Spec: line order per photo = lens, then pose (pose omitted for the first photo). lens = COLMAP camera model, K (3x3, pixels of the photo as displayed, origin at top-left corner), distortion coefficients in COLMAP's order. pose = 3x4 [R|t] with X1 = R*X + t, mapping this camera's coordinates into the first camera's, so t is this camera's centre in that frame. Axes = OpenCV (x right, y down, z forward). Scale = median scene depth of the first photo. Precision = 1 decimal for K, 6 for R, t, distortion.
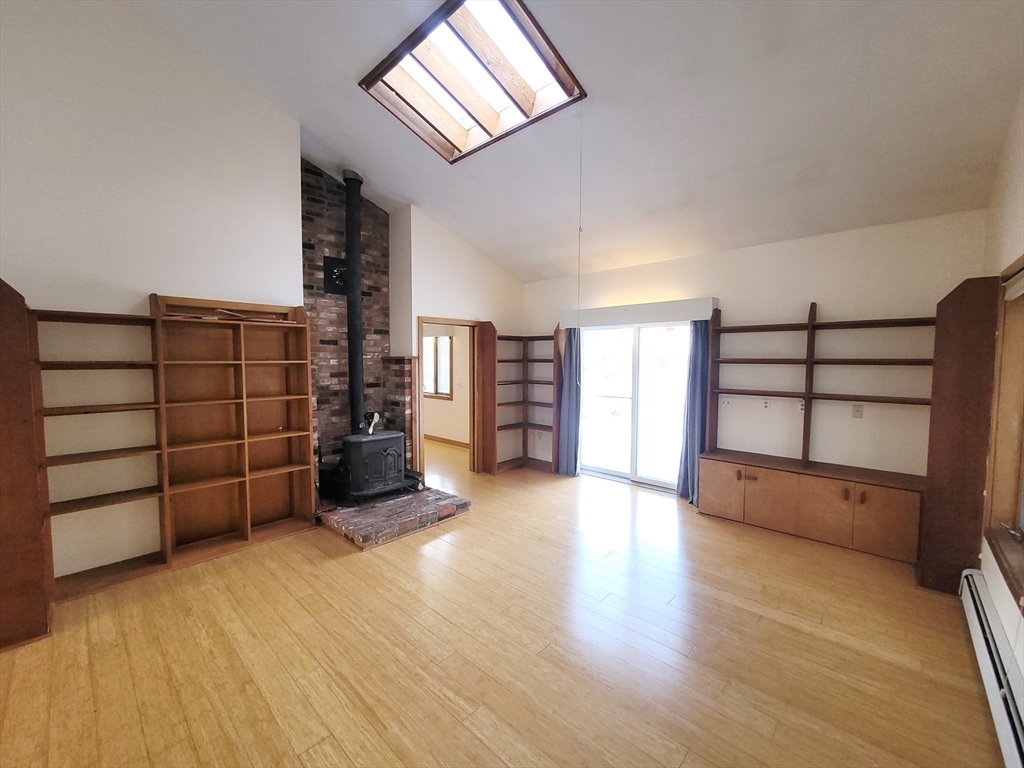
lens RADIAL K [[417.2, 0, 510.0], [0, 417.2, 385.4], [0, 0, 1]] dist [-0.004162, 0.002321]
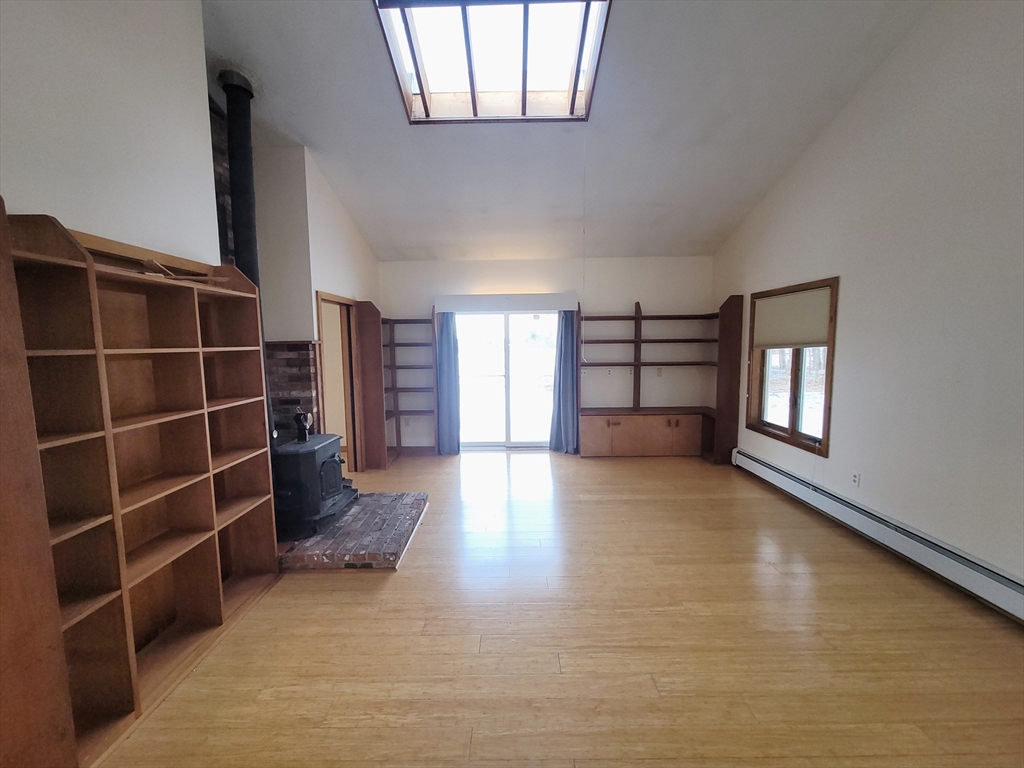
lens RADIAL K [[417.2, 0, 510.2], [0, 417.2, 384.1], [0, 0, 1]] dist [-0.004162, 0.002321]
pose [[0.735360, -0.078153, 0.673155, -0.570521], [0.057224, 0.996941, 0.053233, -0.008368], [-0.675256, -0.000625, 0.737583, 0.175010]]
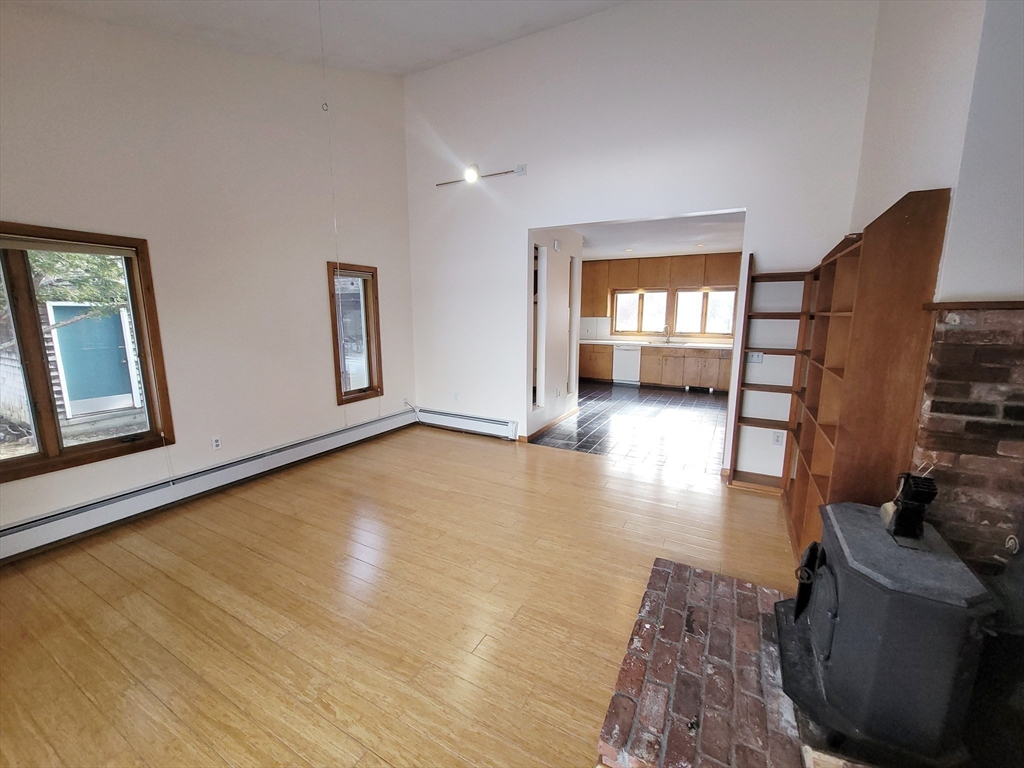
lens RADIAL K [[417.2, 0, 508.2], [0, 417.2, 382.5], [0, 0, 1]] dist [-0.004162, 0.002321]
pose [[-0.969974, 0.036860, -0.240399, 0.044930], [-0.018805, 0.974123, 0.225233, -0.072132], [0.242480, 0.222991, -0.944181, 1.224488]]
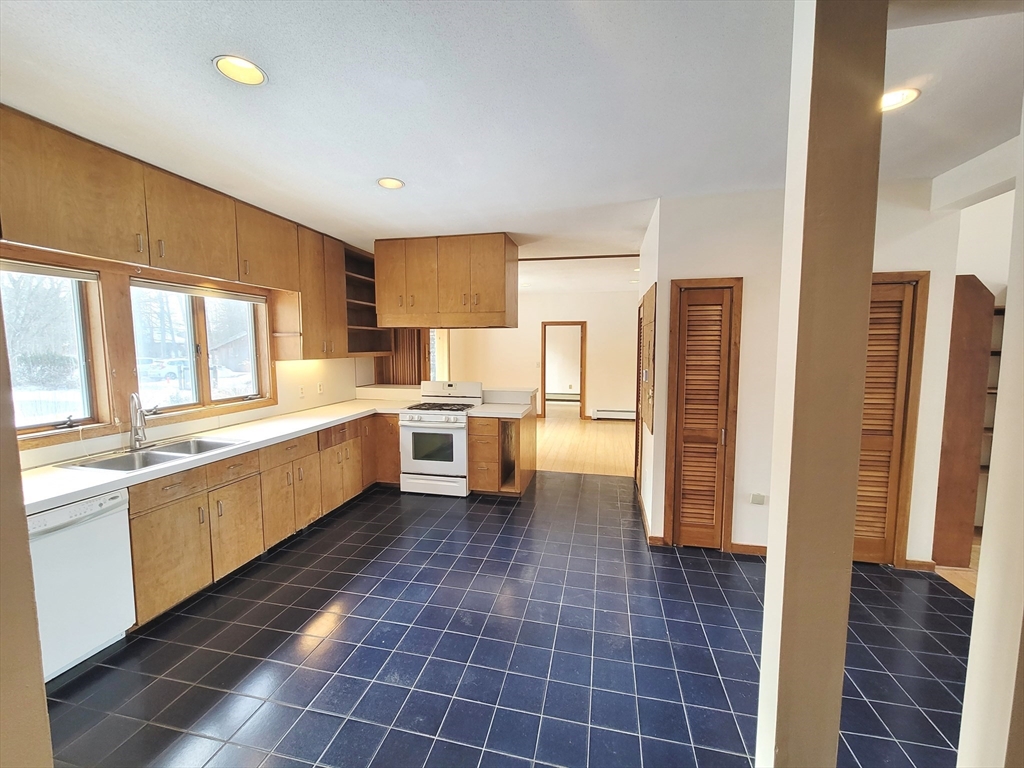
lens RADIAL K [[417.2, 0, 511.1], [0, 417.2, 384.4], [0, 0, 1]] dist [-0.004162, 0.002321]
pose [[0.504765, 0.077762, -0.859747, -0.426876], [-0.053265, 0.996842, 0.058889, 0.024431], [0.861612, 0.016069, 0.507313, -0.451249]]
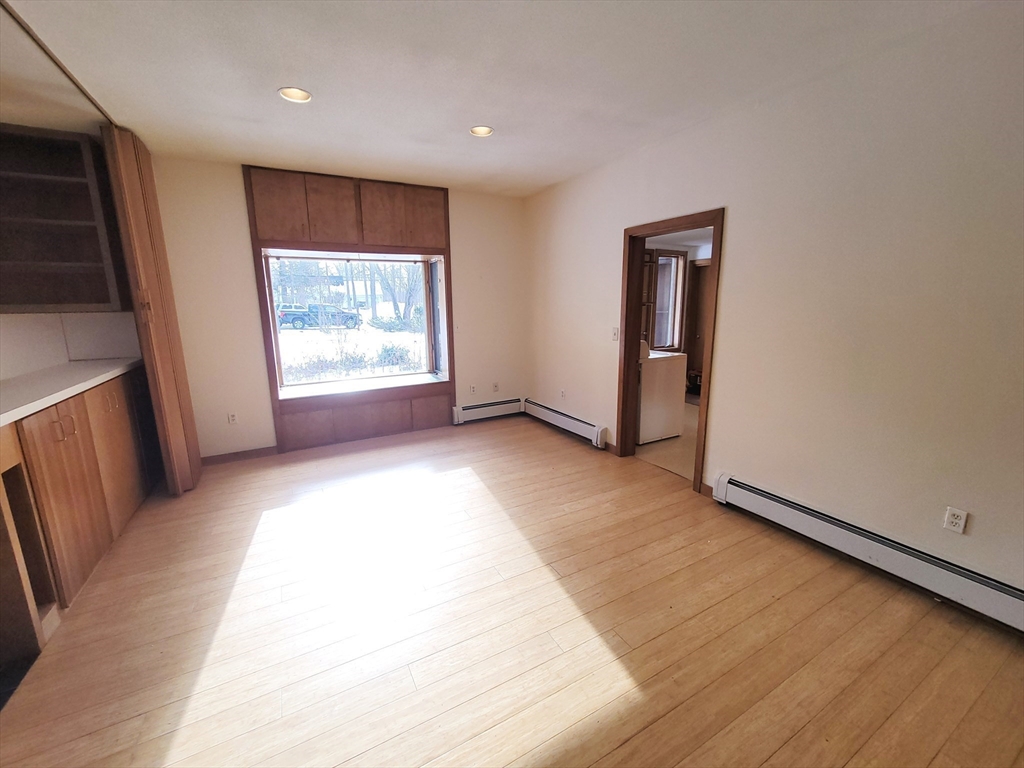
lens RADIAL K [[417.2, 0, 508.6], [0, 417.2, 385.7], [0, 0, 1]] dist [-0.004162, 0.002321]
pose [[-0.323417, 0.191937, -0.926586, -1.250861], [-0.044811, 0.975007, 0.217608, -0.030490], [0.945195, 0.111899, -0.306733, 0.795929]]
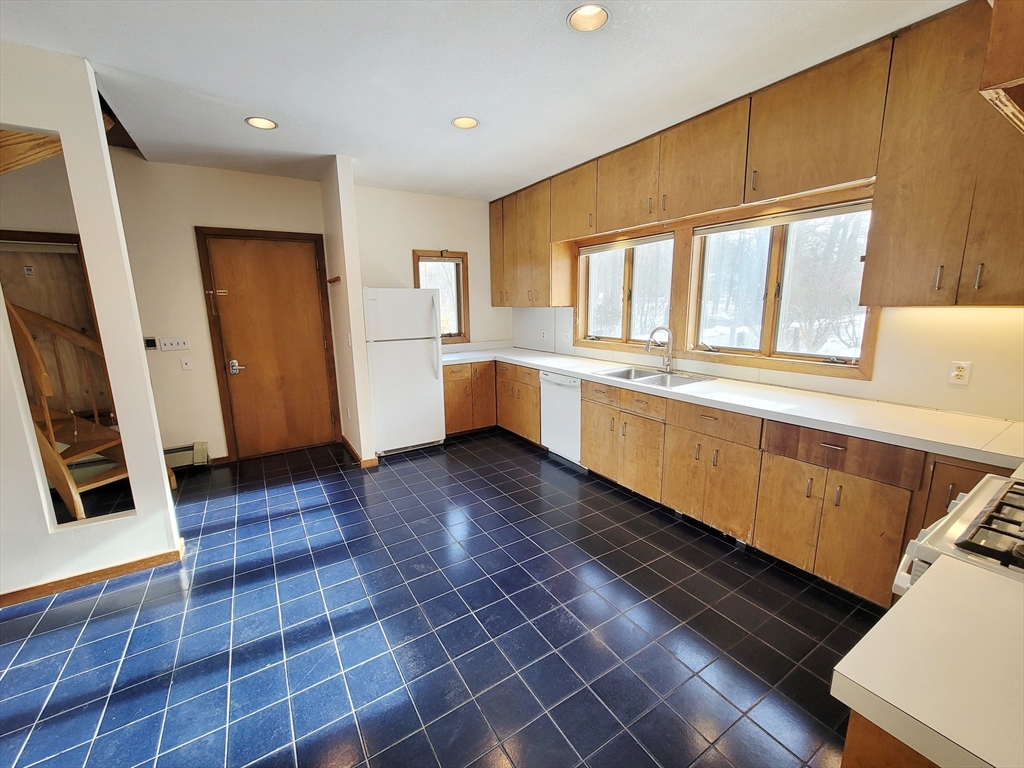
lens RADIAL K [[417.2, 0, 508.8], [0, 417.2, 383.9], [0, 0, 1]] dist [-0.004162, 0.002321]
pose [[-0.964841, -0.035585, 0.260412, -1.167479], [0.031643, 0.967859, 0.249493, 0.001659], [-0.260921, 0.248961, -0.932705, 0.218563]]
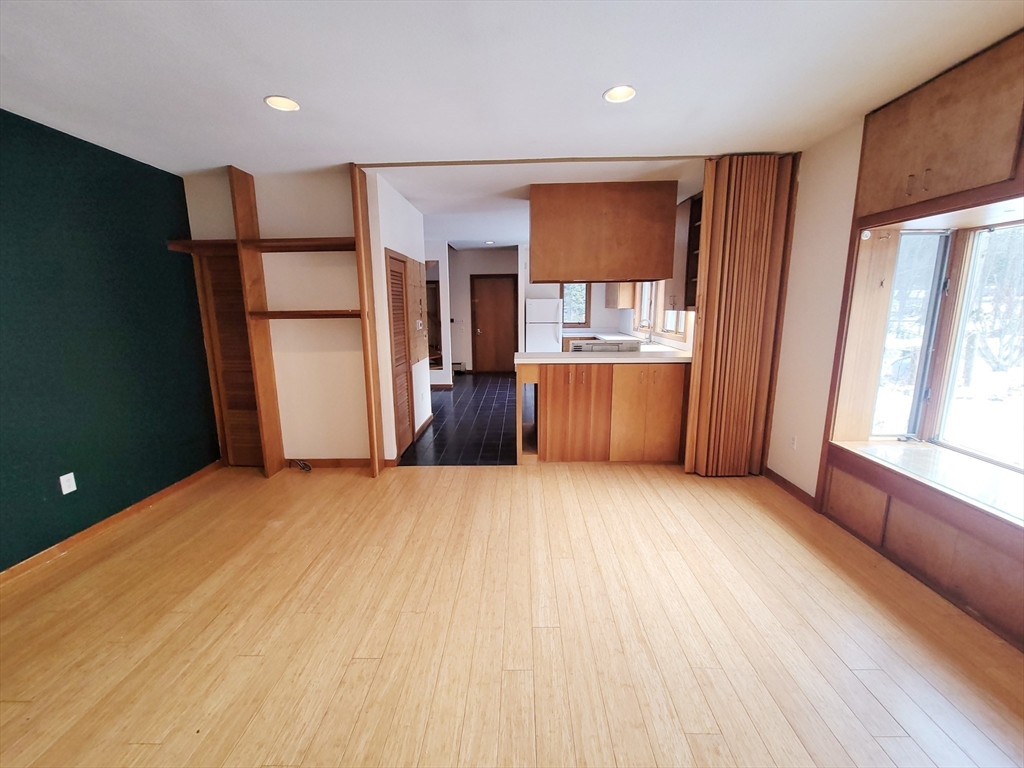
lens RADIAL K [[417.2, 0, 508.2], [0, 417.2, 384.7], [0, 0, 1]] dist [-0.004162, 0.002321]
pose [[-0.657793, -0.137322, 0.740575, -2.099619], [0.054293, 0.972037, 0.228466, -0.045883], [-0.751239, 0.190492, -0.631943, 0.822649]]
